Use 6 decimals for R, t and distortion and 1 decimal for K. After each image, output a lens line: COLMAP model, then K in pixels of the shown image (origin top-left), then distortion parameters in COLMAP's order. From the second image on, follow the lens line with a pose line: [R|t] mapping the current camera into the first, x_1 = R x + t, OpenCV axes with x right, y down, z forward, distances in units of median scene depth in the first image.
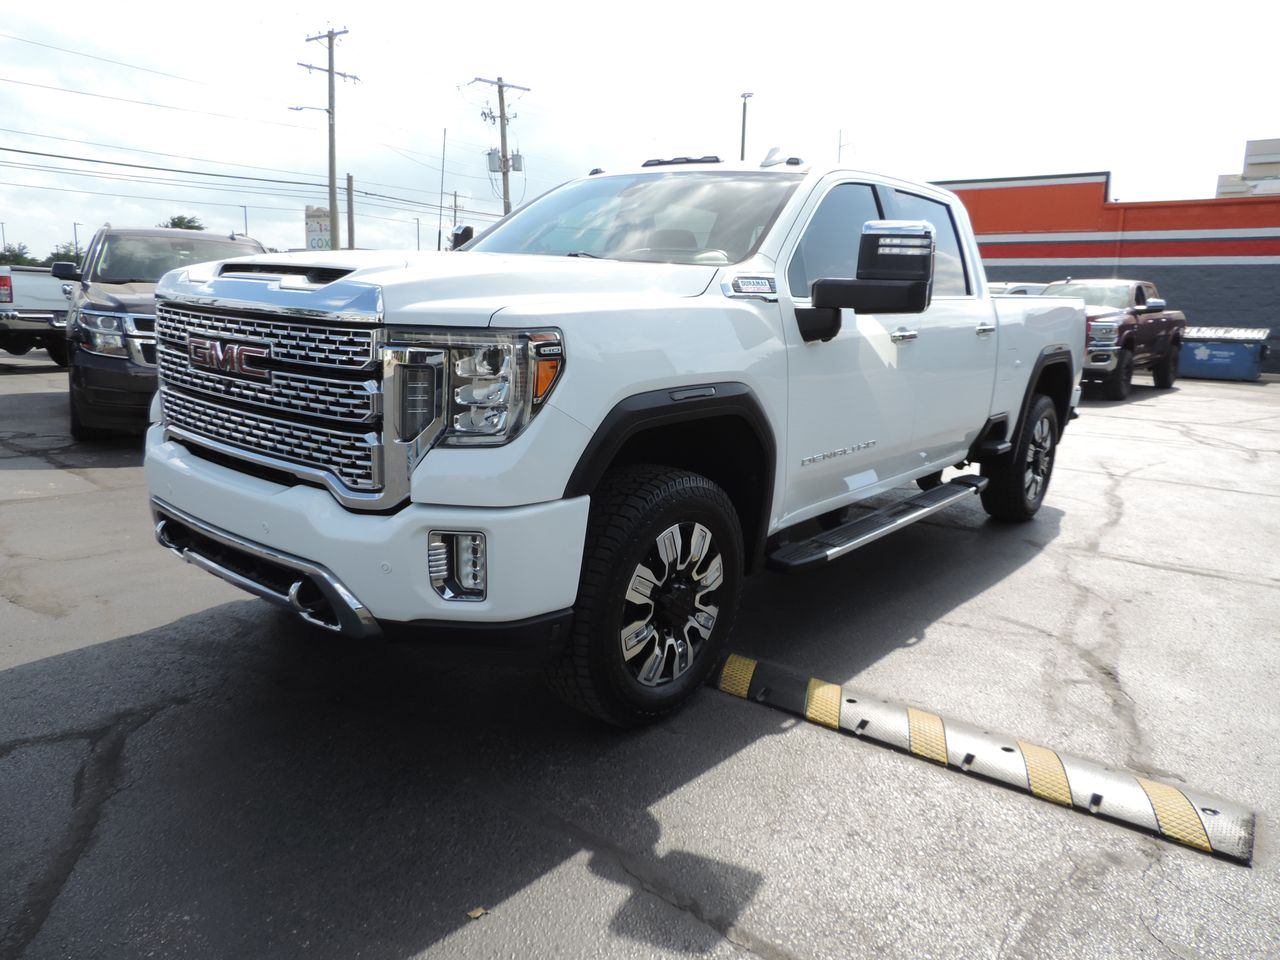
lens RADIAL K [[878.0, 0, 623.2], [0, 878.0, 467.1], [0, 0, 1]] dist [0.095670, -0.116920]
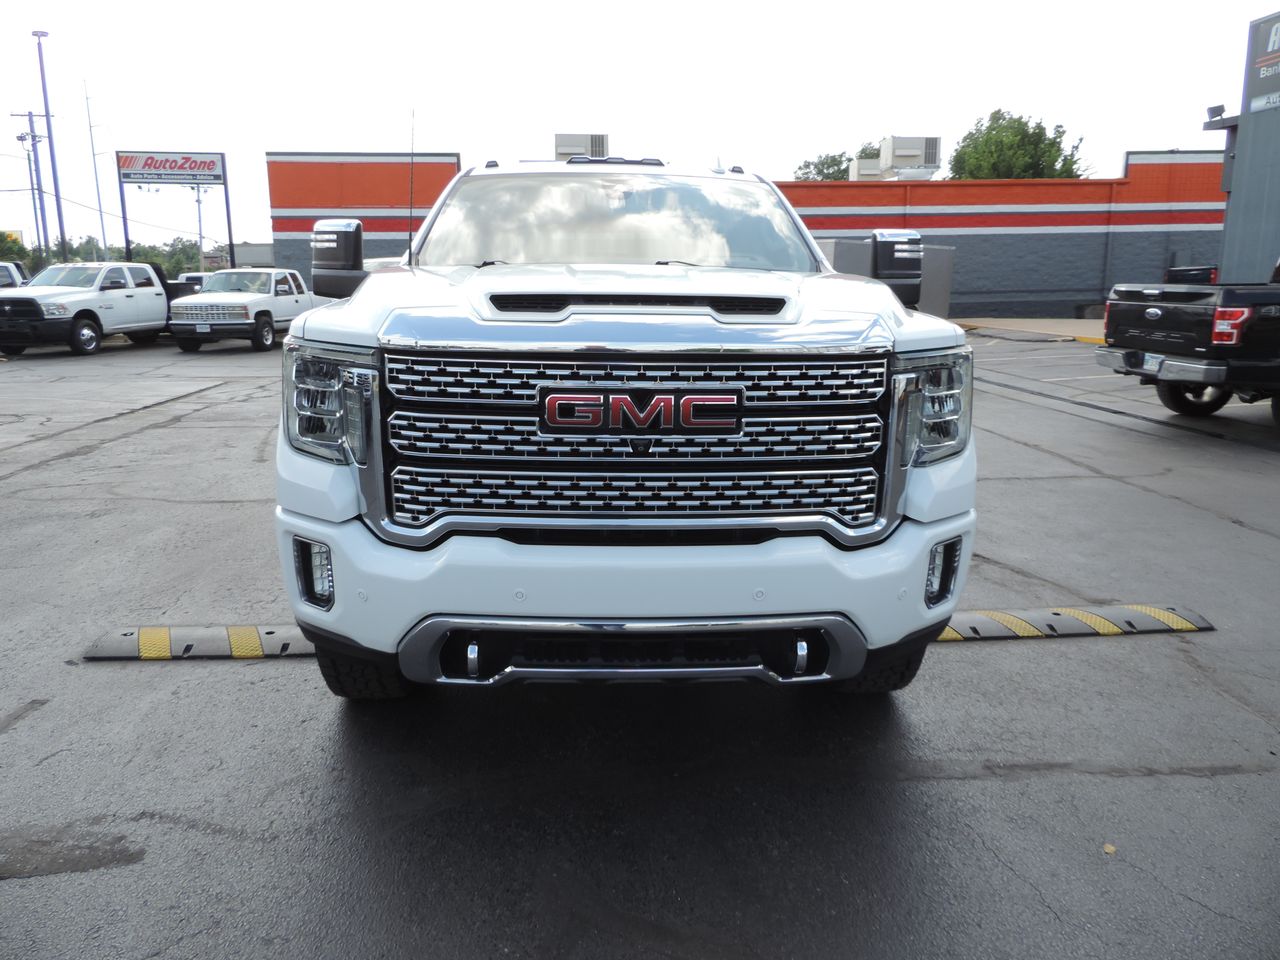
lens RADIAL K [[920.4, 0, 637.0], [0, 920.4, 469.4], [0, 0, 1]] dist [-0.005592, 0.004744]
pose [[0.738395, -0.176971, 0.650734, -1.030437], [0.160348, 0.983352, 0.085480, -0.146698], [-0.655028, 0.041226, 0.754479, 0.362744]]
